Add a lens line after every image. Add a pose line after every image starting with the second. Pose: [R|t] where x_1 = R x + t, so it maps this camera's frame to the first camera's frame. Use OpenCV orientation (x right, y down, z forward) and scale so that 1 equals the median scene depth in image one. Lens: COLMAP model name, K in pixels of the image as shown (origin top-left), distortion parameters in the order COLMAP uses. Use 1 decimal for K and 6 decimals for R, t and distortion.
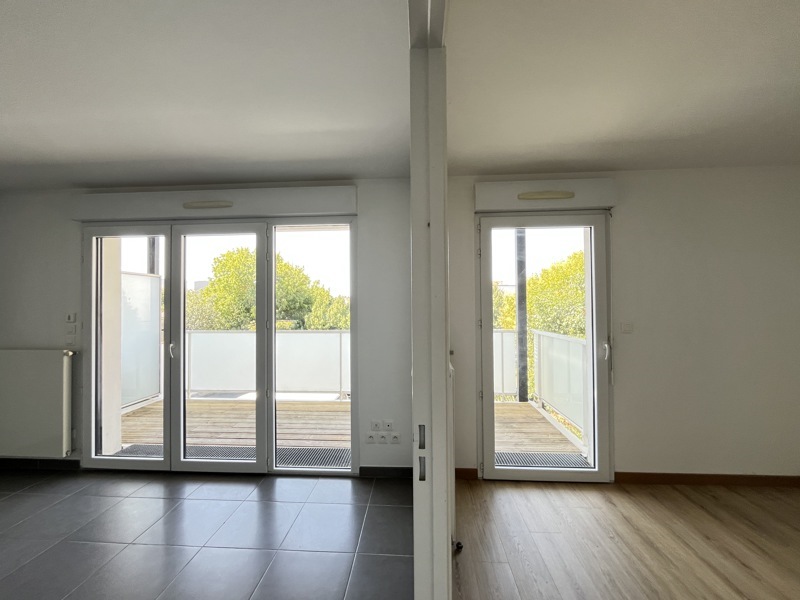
lens RADIAL K [[325.8, 0, 400.0], [0, 325.8, 300.0], [0, 0, 1]] dist [-0.002105, -0.000265]
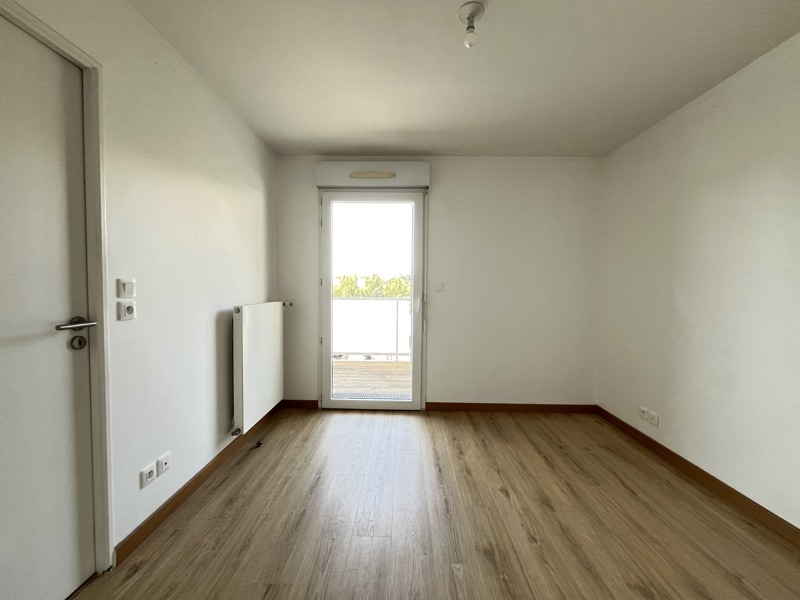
lens RADIAL K [[325.8, 0, 400.0], [0, 325.8, 300.0], [0, 0, 1]] dist [-0.002105, -0.000265]
pose [[0.998784, 0.017751, 0.046000, 0.497487], [-0.020295, 0.998256, 0.055440, 0.069412], [-0.044935, -0.056306, 0.997402, -0.222965]]
